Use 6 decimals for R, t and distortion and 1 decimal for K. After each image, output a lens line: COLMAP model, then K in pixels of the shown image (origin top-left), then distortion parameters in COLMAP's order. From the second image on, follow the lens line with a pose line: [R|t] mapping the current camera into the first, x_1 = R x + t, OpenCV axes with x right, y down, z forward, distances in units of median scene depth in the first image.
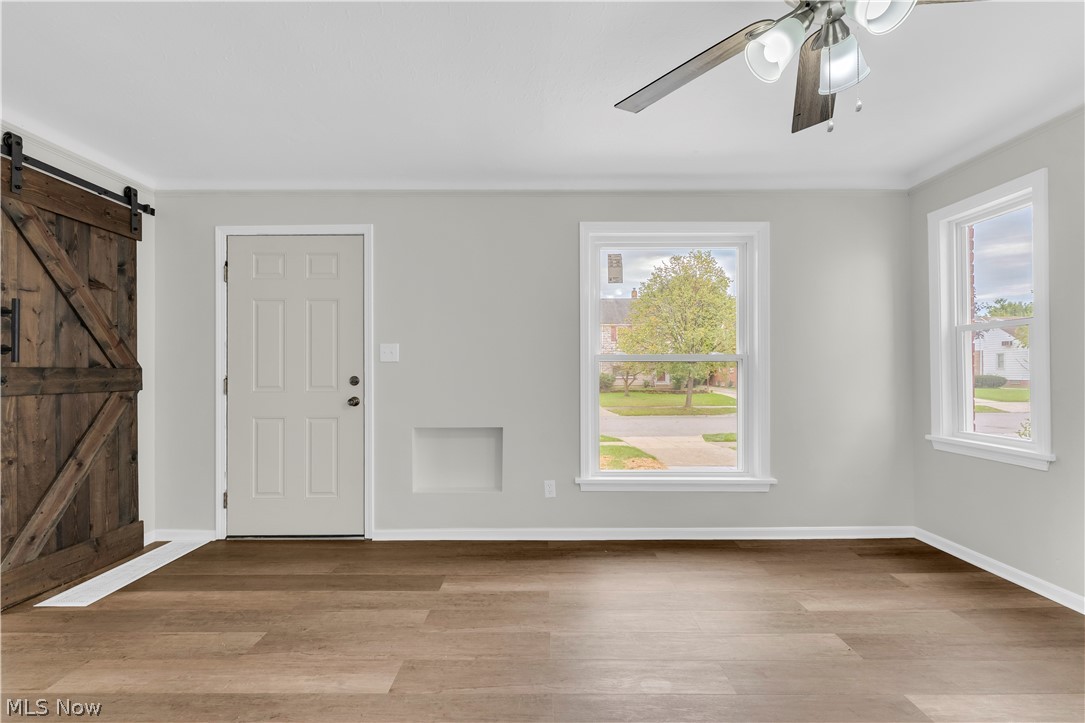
lens RADIAL K [[441.9, 0, 543.3], [0, 441.9, 364.4], [0, 0, 1]] dist [-0.000204, -0.000455]
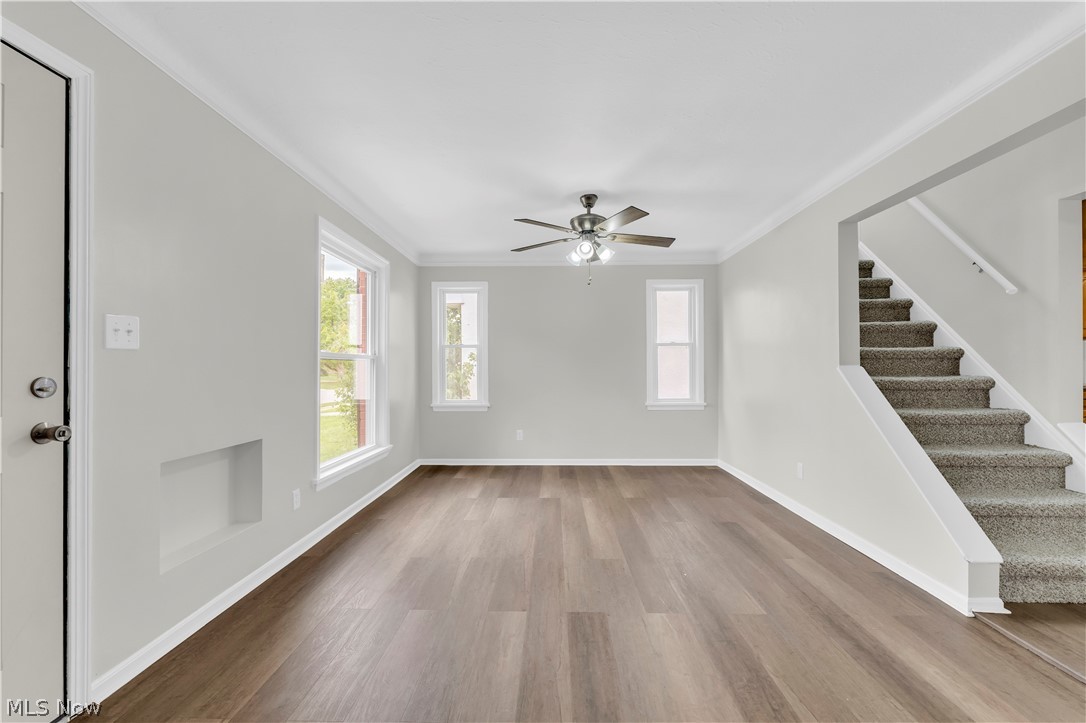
lens RADIAL K [[442.9, 0, 541.0], [0, 442.9, 365.7], [0, 0, 1]] dist [-0.001293, -0.000428]
pose [[0.024596, 0.008306, 0.999663, -1.101465], [-0.011053, 0.999907, -0.008036, 0.015854], [-0.999636, -0.010851, 0.024685, 0.614344]]
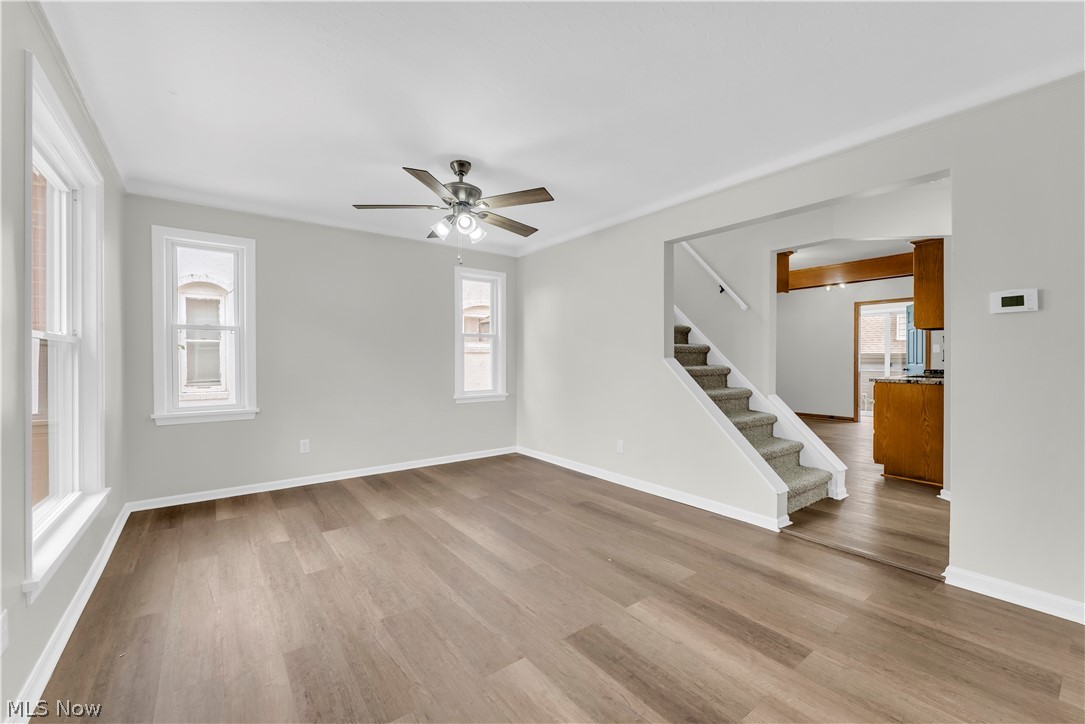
lens RADIAL K [[441.9, 0, 543.3], [0, 441.9, 364.9], [0, 0, 1]] dist [-0.000204, -0.000455]
pose [[-0.606031, -0.007204, 0.795409, -0.808599], [-0.008388, 0.999961, 0.002666, 0.020272], [-0.795397, -0.005056, -0.606068, 1.065229]]
